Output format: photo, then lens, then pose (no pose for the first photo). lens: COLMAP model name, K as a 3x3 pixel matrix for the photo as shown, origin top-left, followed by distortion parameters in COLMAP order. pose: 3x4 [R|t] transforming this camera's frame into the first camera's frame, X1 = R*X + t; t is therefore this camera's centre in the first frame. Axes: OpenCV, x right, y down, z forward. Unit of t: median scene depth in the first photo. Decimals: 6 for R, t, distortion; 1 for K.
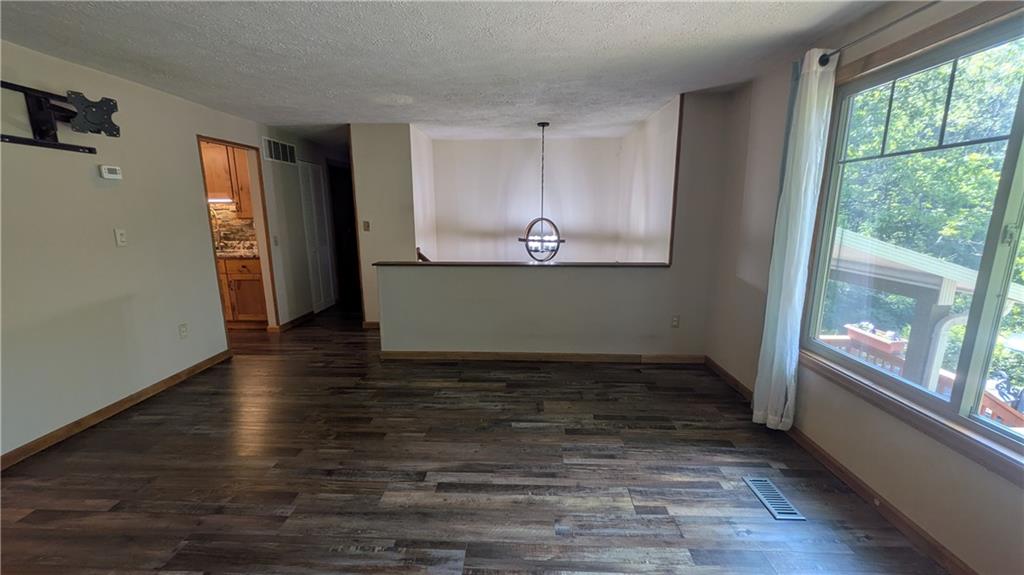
lens RADIAL K [[399.0, 0, 509.0], [0, 399.0, 290.4], [0, 0, 1]] dist [0.000926, 0.000064]
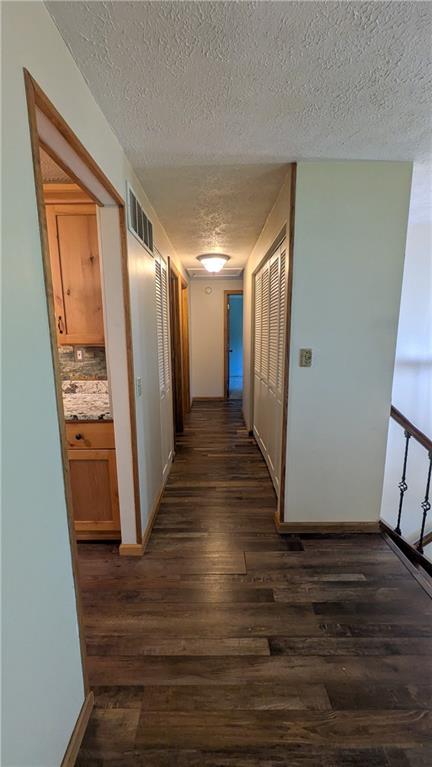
lens RADIAL K [[298.8, 0, 213.5], [0, 298.8, 379.7], [0, 0, 1]] dist [0.000926, 0.000064]
pose [[0.999544, -0.010995, 0.028113, -0.740449], [0.011815, 0.999504, -0.029187, -0.181608], [-0.027779, 0.029506, 0.999179, 0.890140]]
